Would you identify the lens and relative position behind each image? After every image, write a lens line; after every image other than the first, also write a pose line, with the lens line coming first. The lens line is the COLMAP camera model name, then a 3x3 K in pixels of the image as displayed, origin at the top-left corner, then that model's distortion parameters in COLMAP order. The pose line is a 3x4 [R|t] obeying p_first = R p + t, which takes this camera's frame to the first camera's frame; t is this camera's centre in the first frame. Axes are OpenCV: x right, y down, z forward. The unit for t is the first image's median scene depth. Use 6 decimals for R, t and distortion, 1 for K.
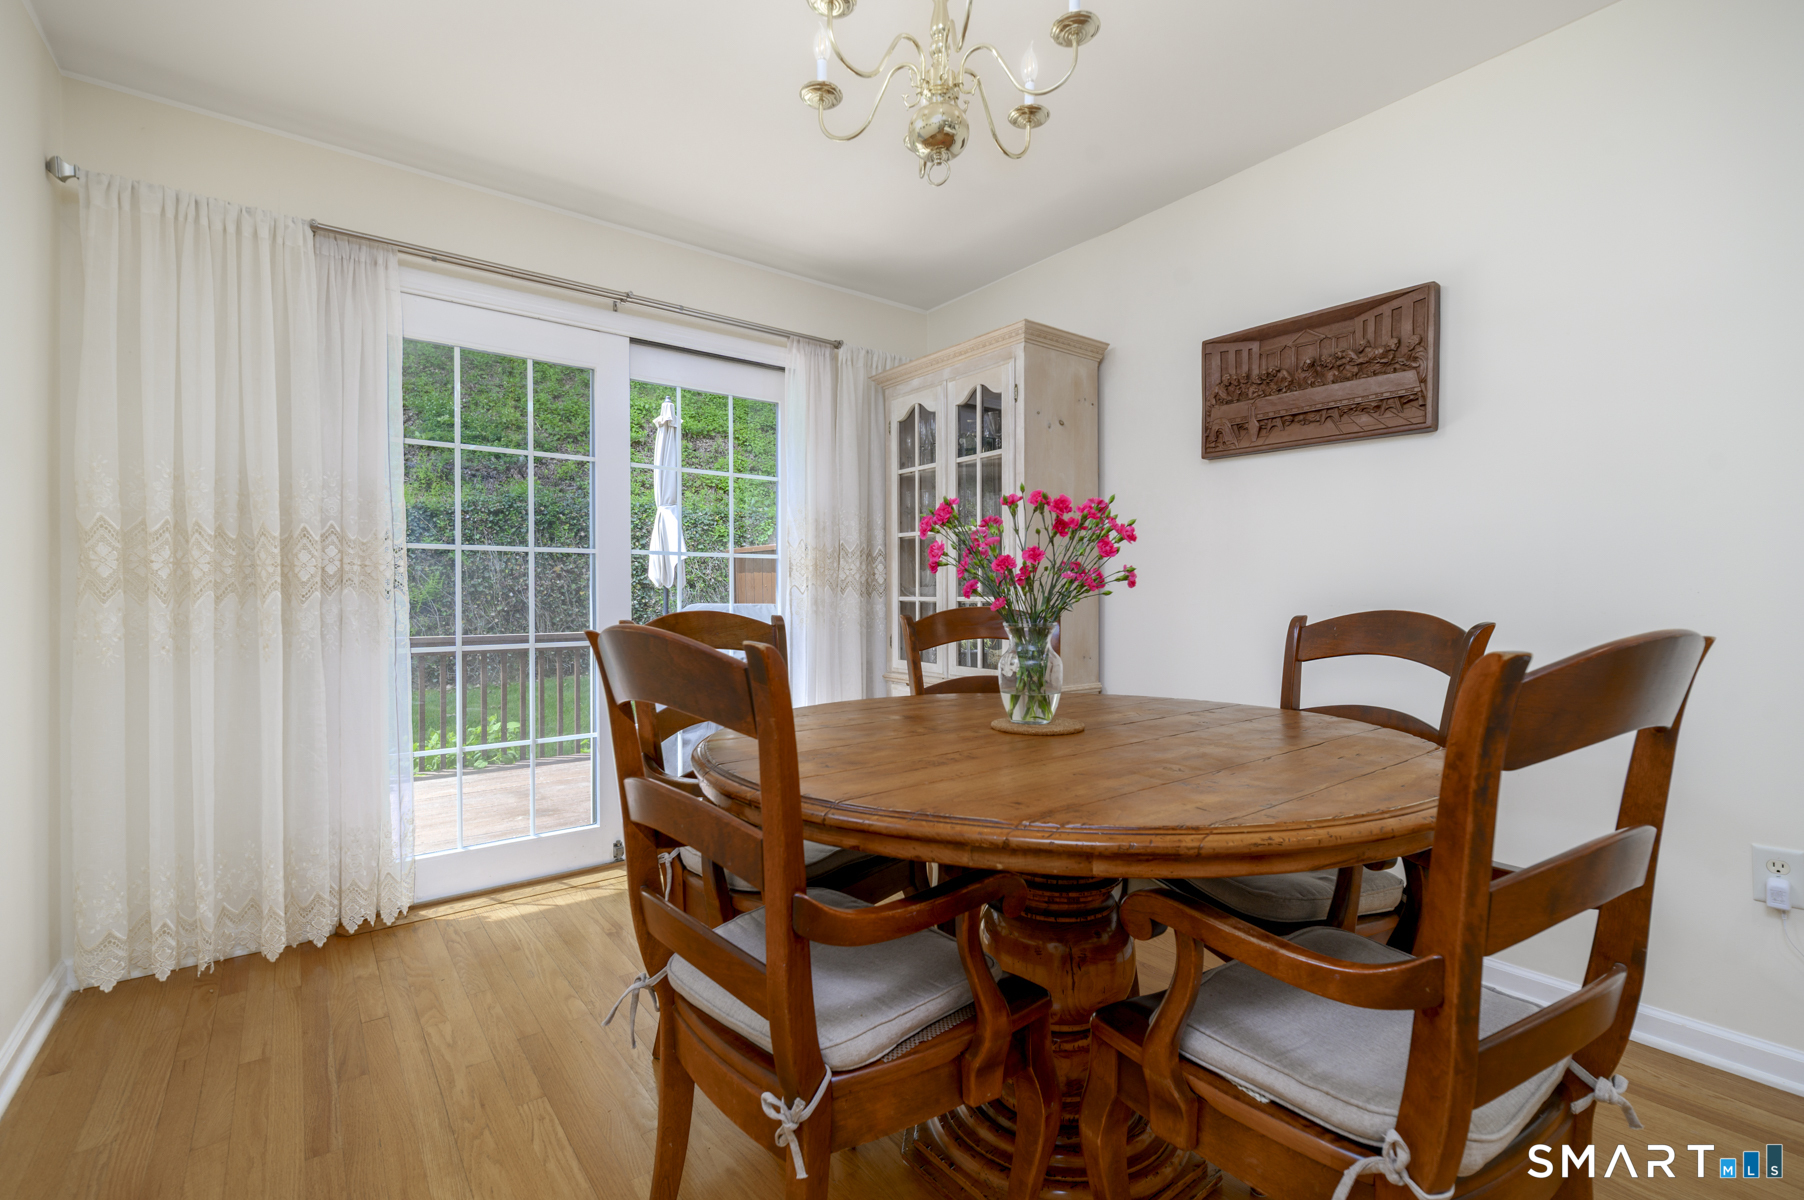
lens RADIAL K [[792.7, 0, 903.2], [0, 792.7, 600.7], [0, 0, 1]] dist [0.000311, 0.001110]
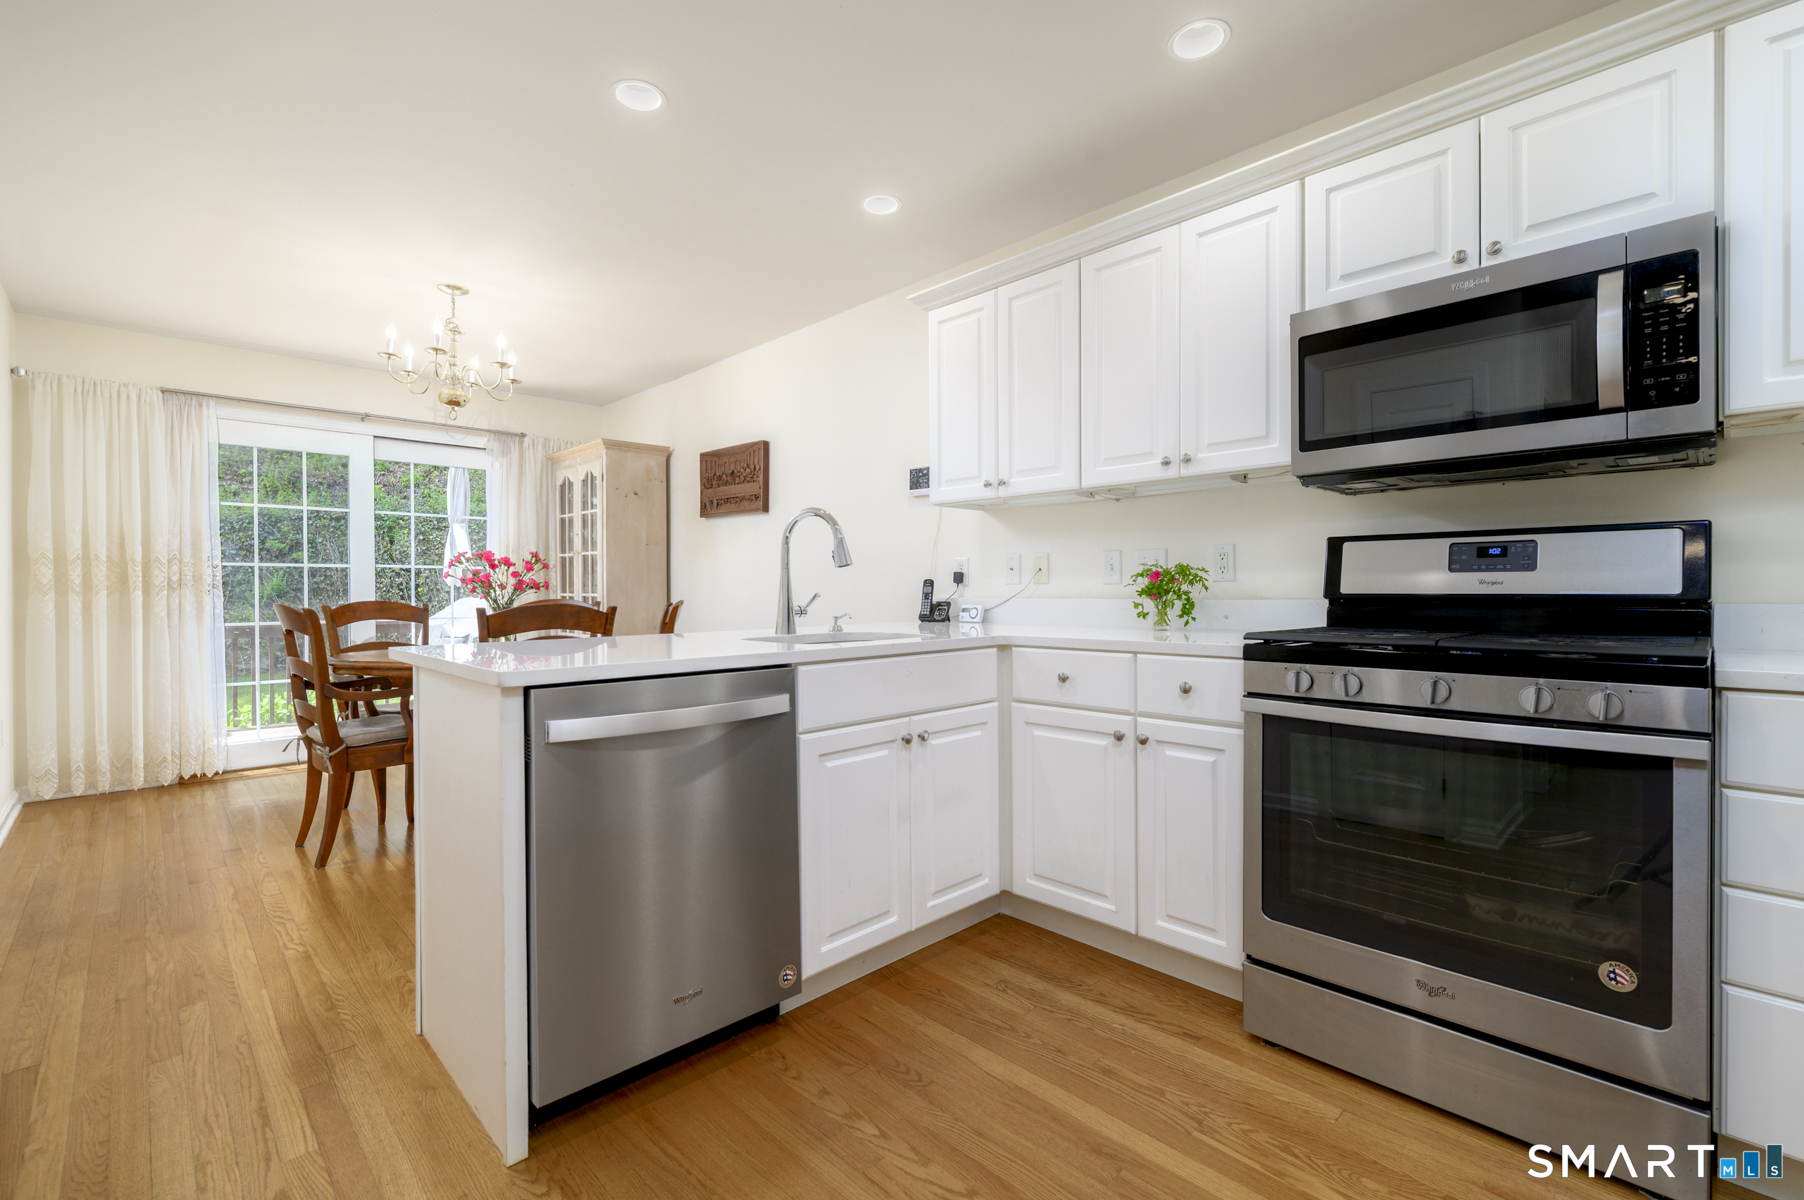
lens RADIAL K [[792.7, 0, 897.6], [0, 792.7, 600.0], [0, 0, 1]] dist [0.000311, 0.001110]
pose [[0.994035, -0.000362, 0.109062, 0.721564], [-0.000045, 0.999993, 0.003726, 0.002612], [-0.109063, -0.003709, 0.994028, -0.978858]]
